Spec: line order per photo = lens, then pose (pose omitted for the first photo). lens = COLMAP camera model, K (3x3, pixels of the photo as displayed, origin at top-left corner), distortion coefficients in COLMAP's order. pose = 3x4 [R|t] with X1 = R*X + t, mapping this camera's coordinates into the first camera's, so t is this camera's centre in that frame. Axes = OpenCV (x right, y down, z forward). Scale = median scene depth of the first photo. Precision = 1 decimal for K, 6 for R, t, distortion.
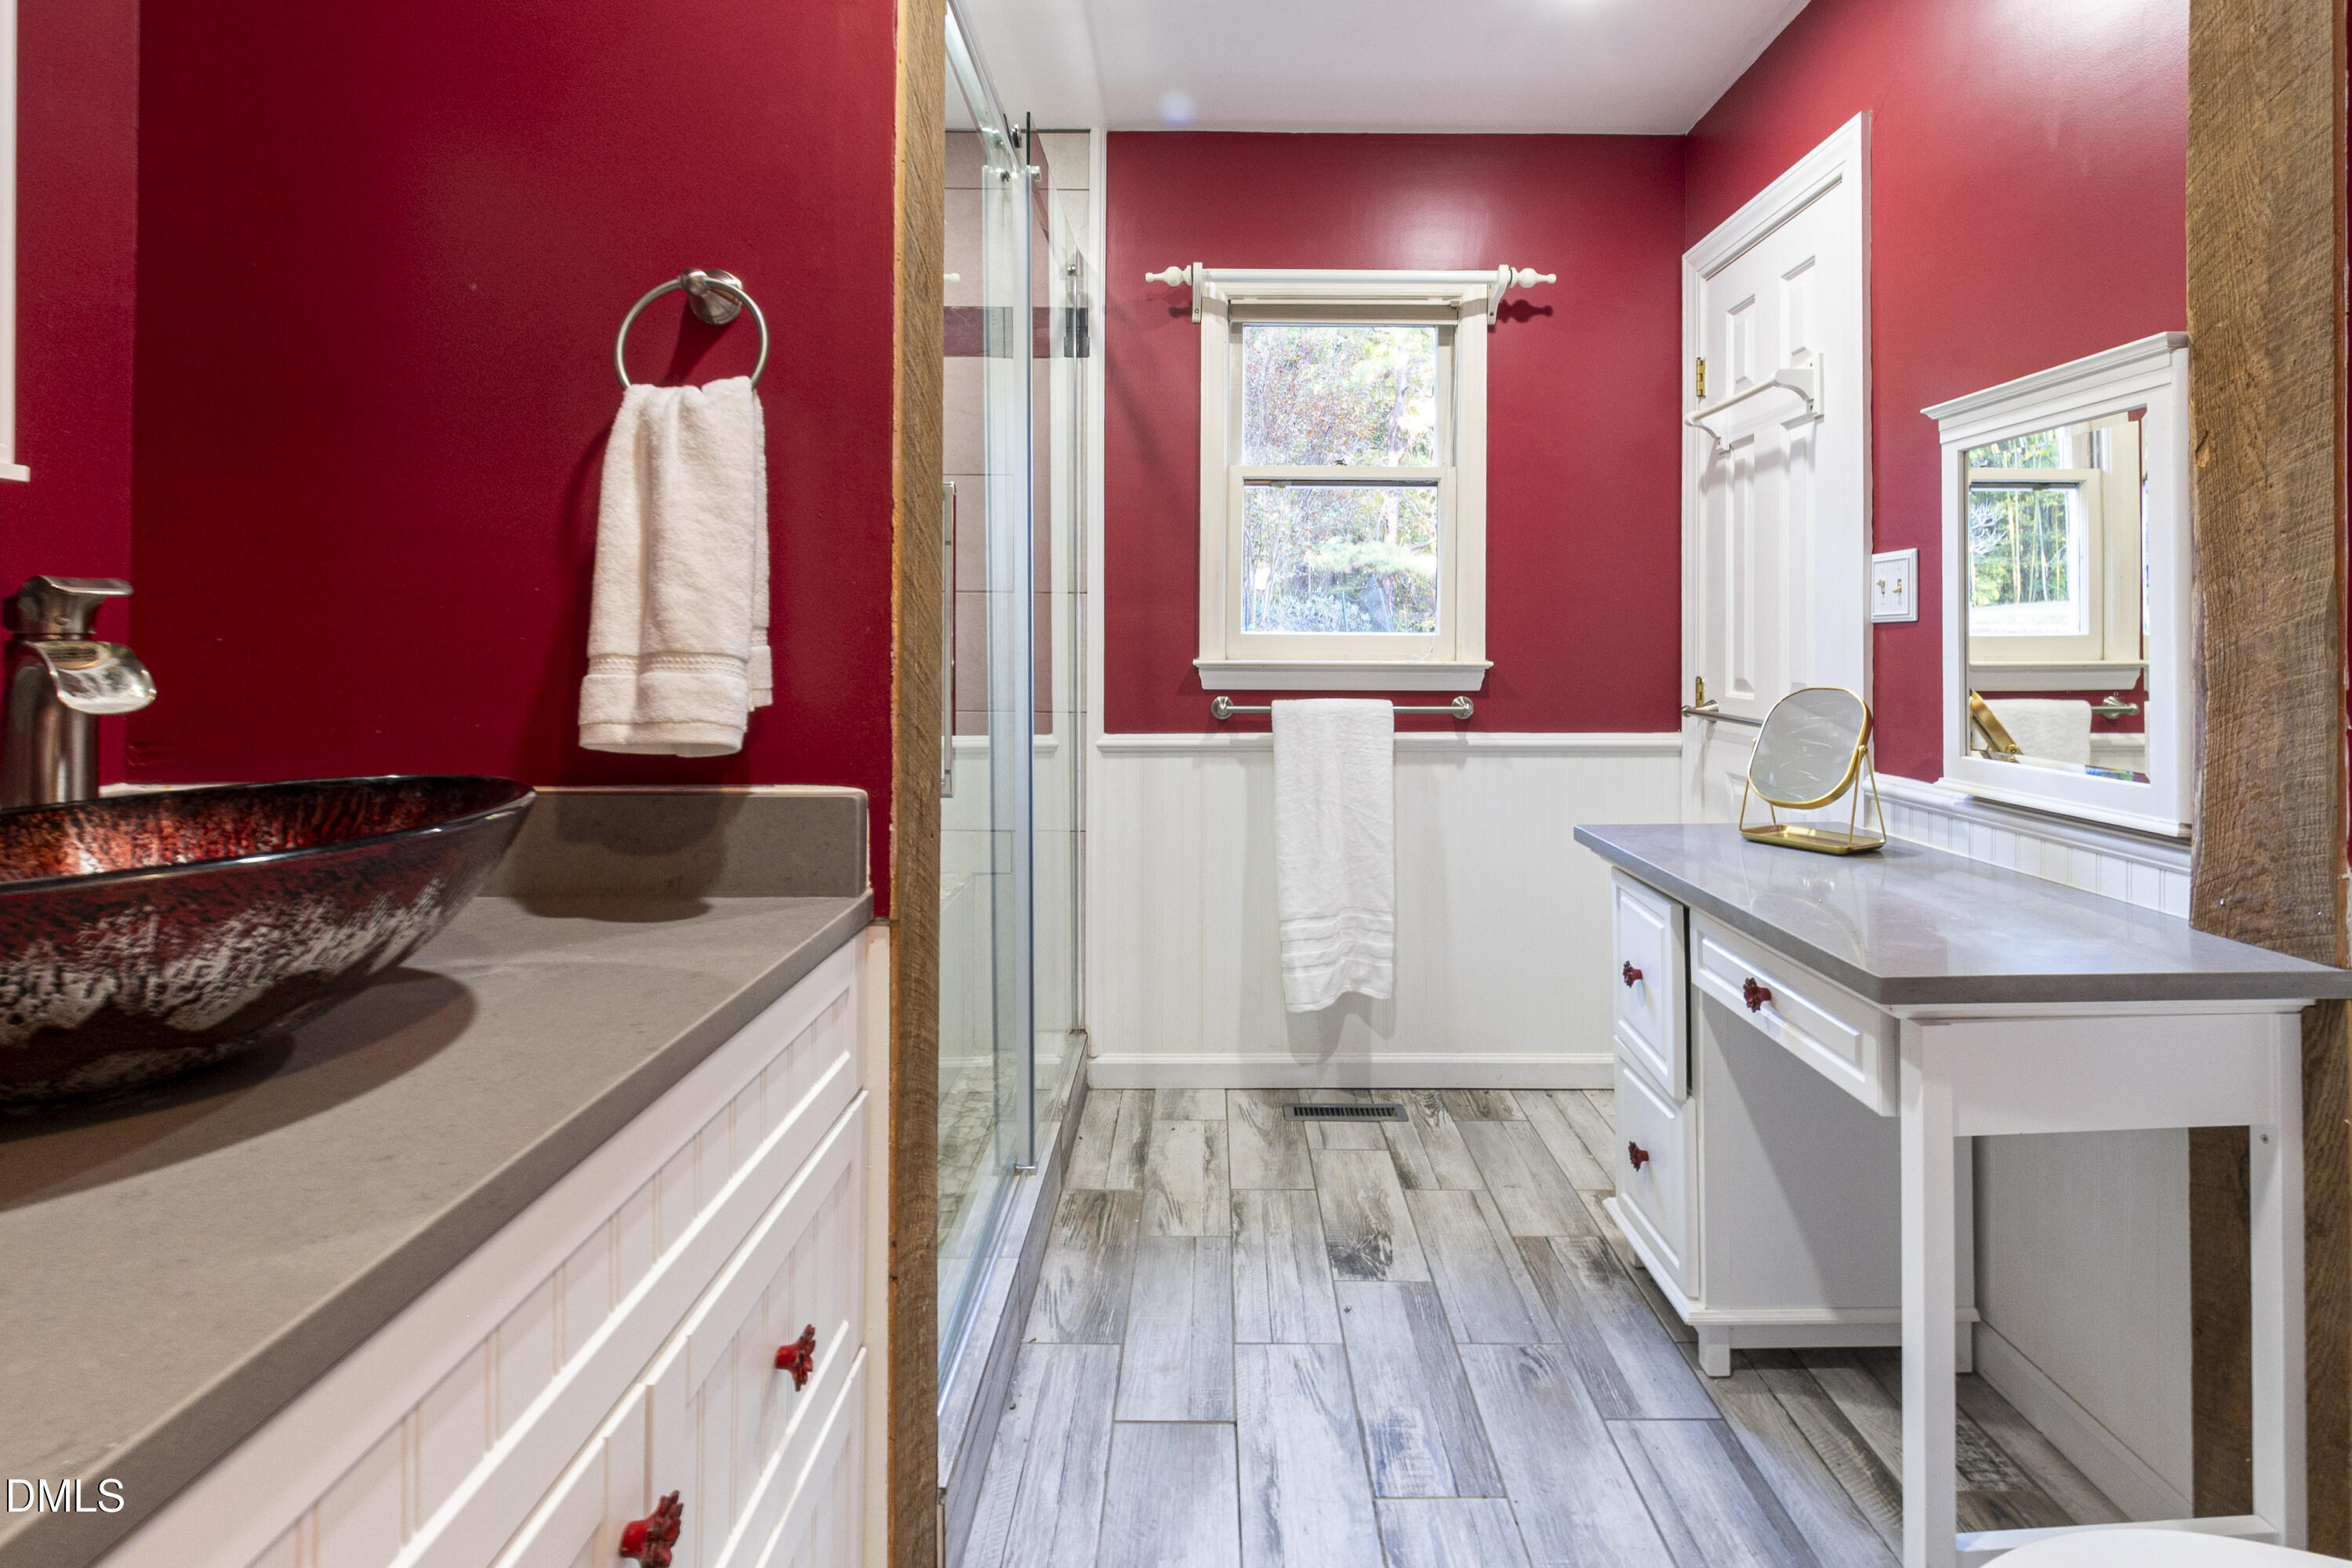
lens RADIAL K [[1141.4, 0, 1200.8], [0, 1141.4, 641.5], [0, 0, 1]] dist [0.004092, -0.000119]
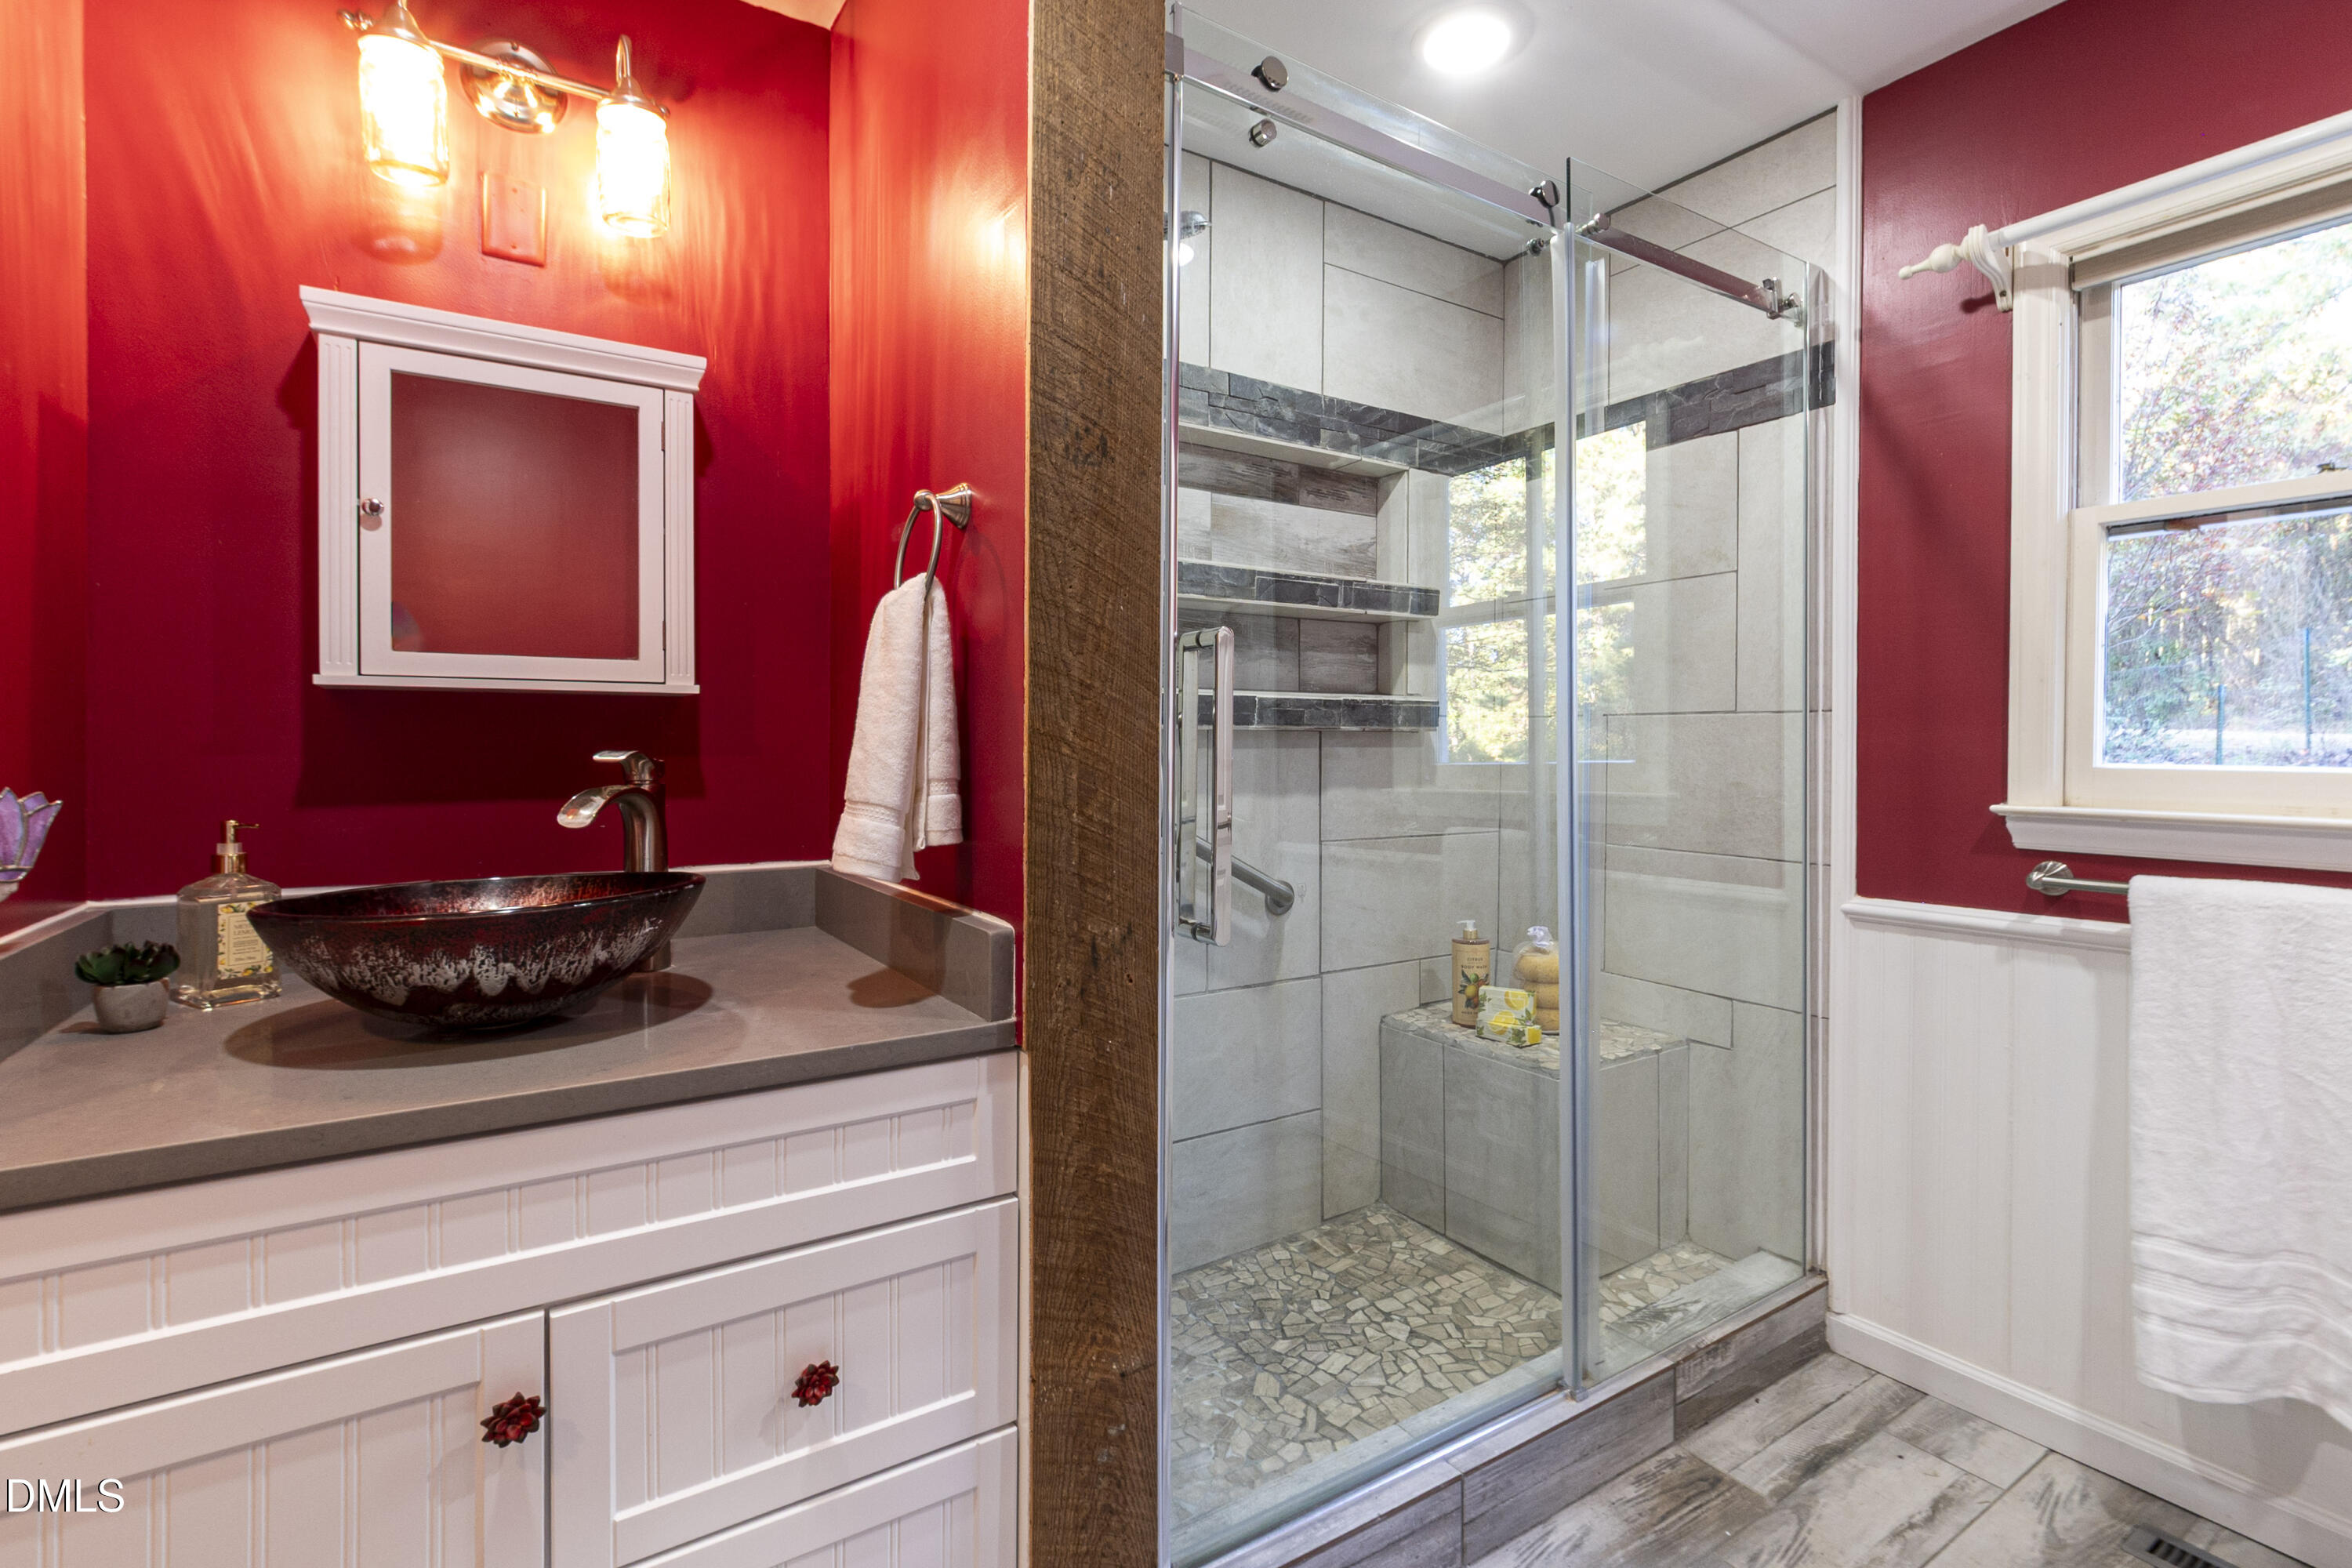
lens RADIAL K [[1062.7, 0, 1174.1], [0, 1062.7, 759.2], [0, 0, 1]] dist [0.004570, 0.000097]
pose [[0.536966, 0.011390, -0.843527, 0.275398], [-0.001099, 0.999917, 0.012802, -0.019206], [0.843603, -0.005947, 0.536934, 0.241850]]
